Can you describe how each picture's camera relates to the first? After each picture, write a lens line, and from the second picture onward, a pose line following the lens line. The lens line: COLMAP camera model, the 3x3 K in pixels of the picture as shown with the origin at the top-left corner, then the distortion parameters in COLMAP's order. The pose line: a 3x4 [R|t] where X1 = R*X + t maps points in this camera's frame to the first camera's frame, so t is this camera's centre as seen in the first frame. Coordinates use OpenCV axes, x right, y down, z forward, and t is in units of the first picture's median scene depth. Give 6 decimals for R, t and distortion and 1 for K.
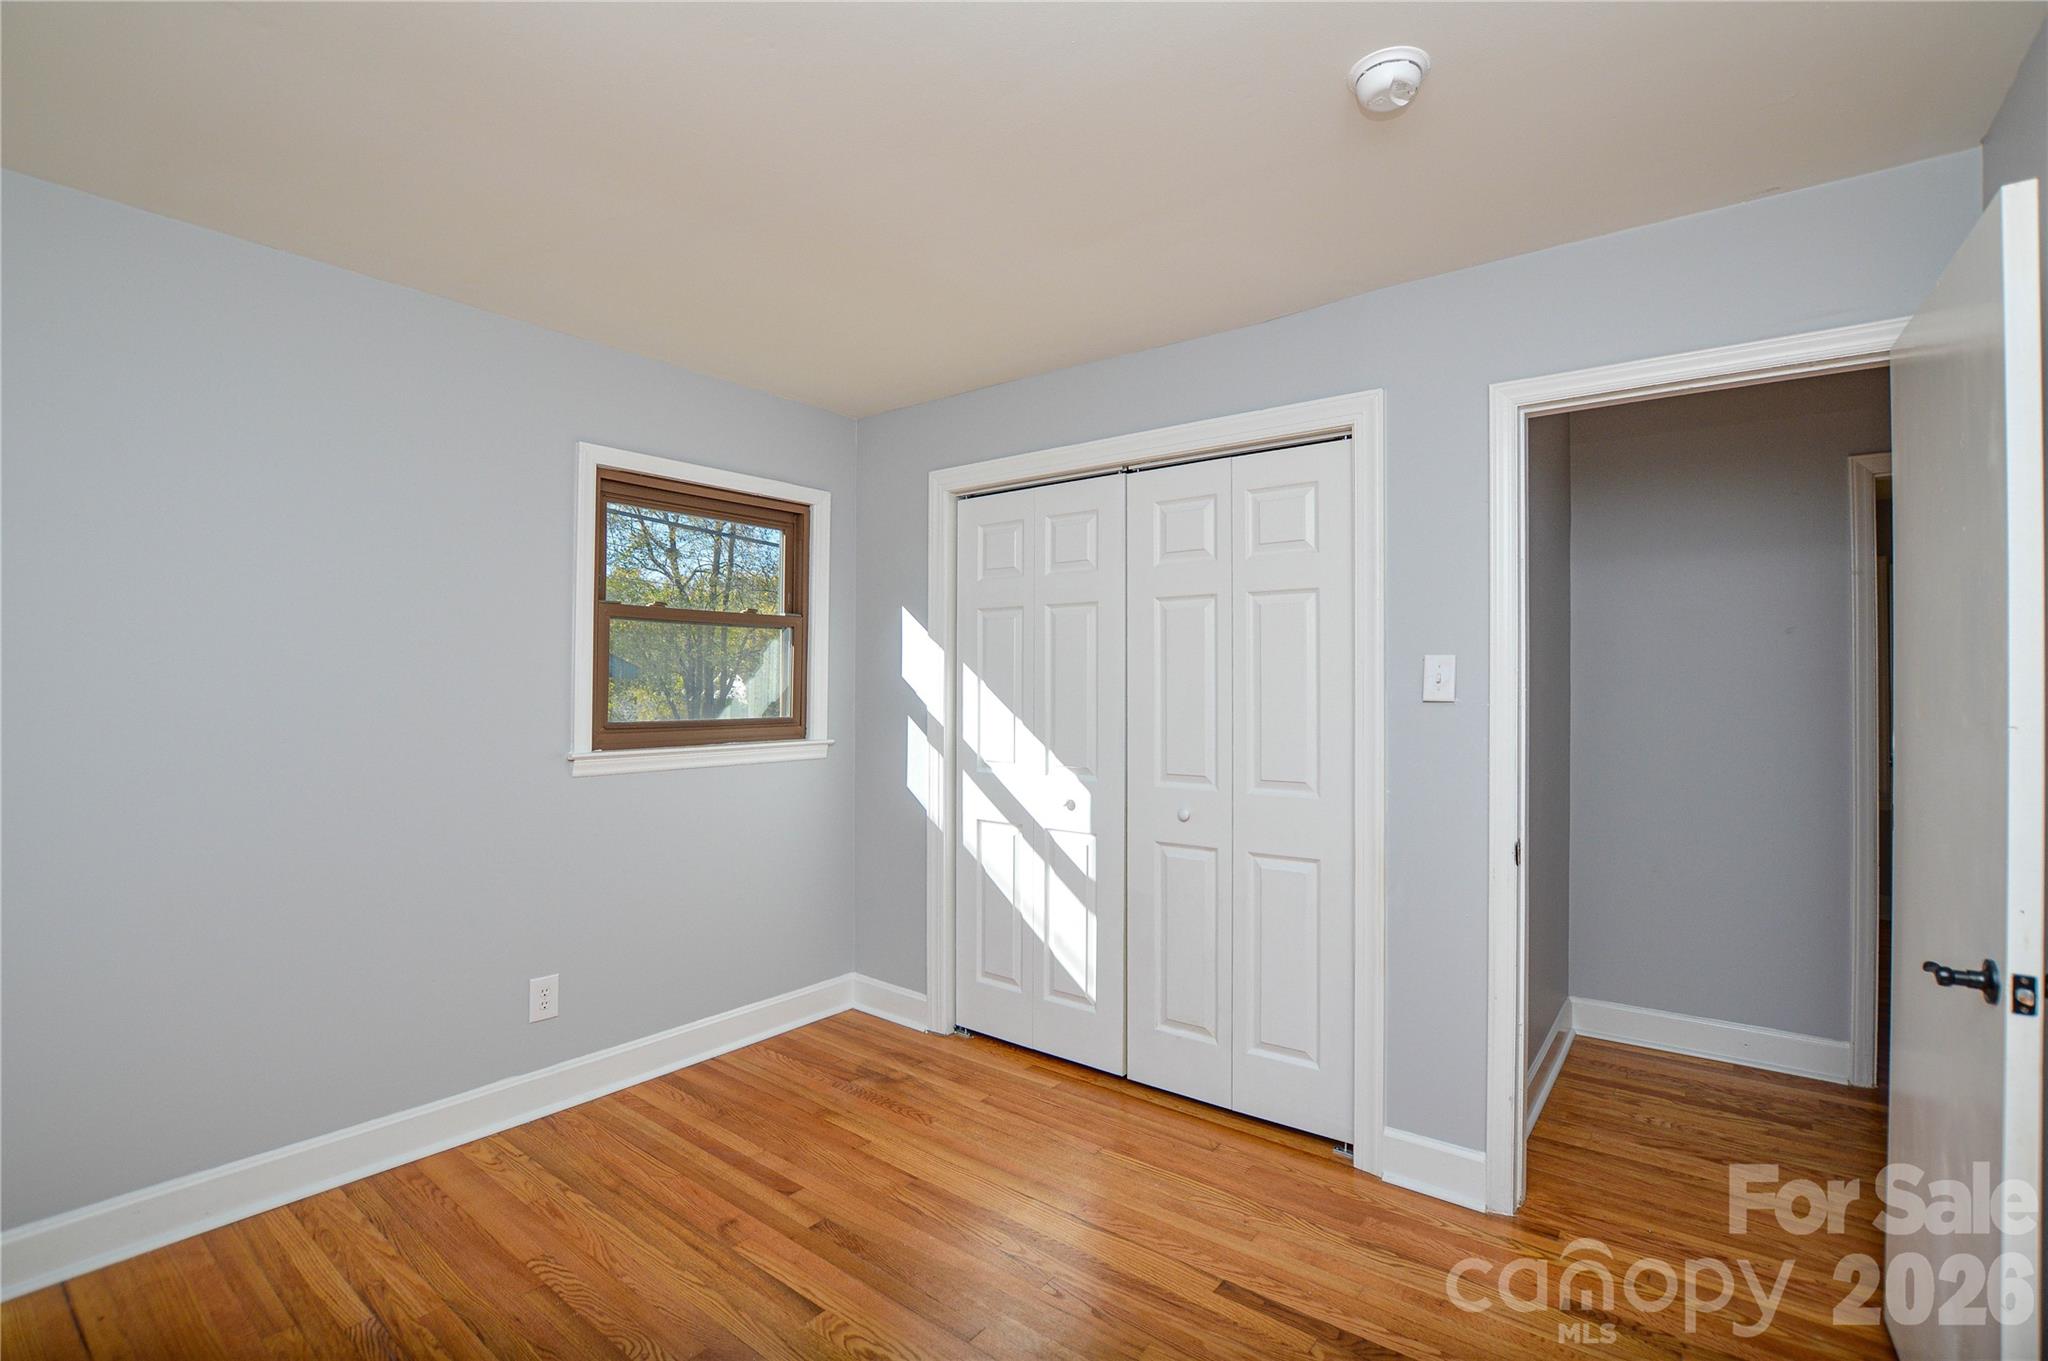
lens RADIAL K [[924.0, 0, 1026.9], [0, 924.0, 680.8], [0, 0, 1]] dist [-0.028029, 0.000645]
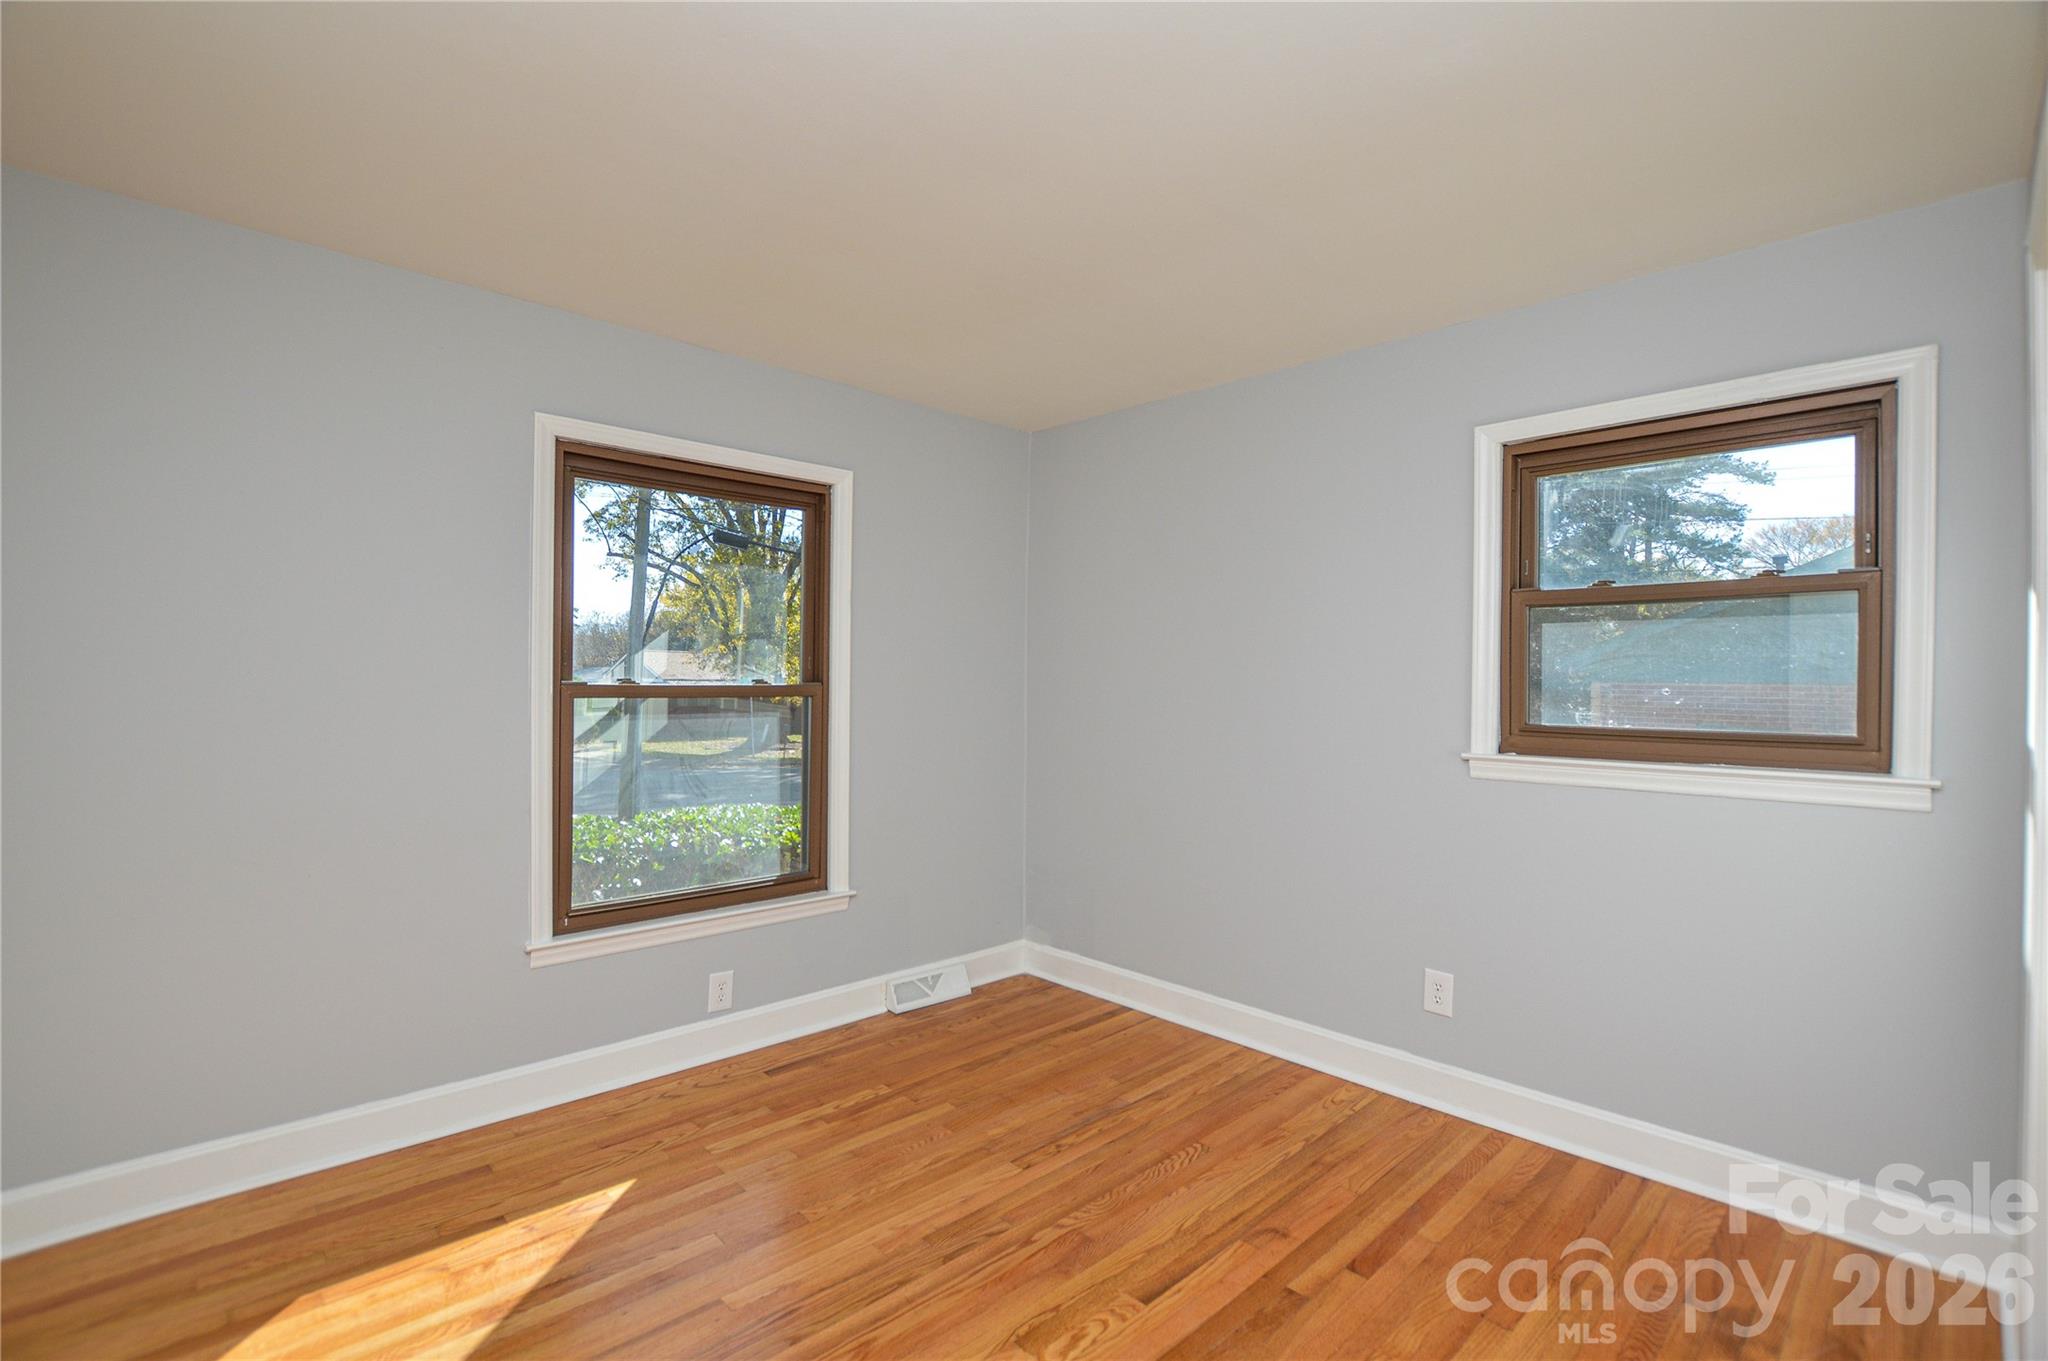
lens RADIAL K [[924.0, 0, 1026.9], [0, 924.0, 680.8], [0, 0, 1]] dist [-0.028029, 0.000645]
pose [[-0.145827, -0.006666, -0.989288, 0.604199], [-0.000887, 0.999978, -0.006608, 0.010361], [0.989310, -0.000086, -0.145829, 0.777425]]
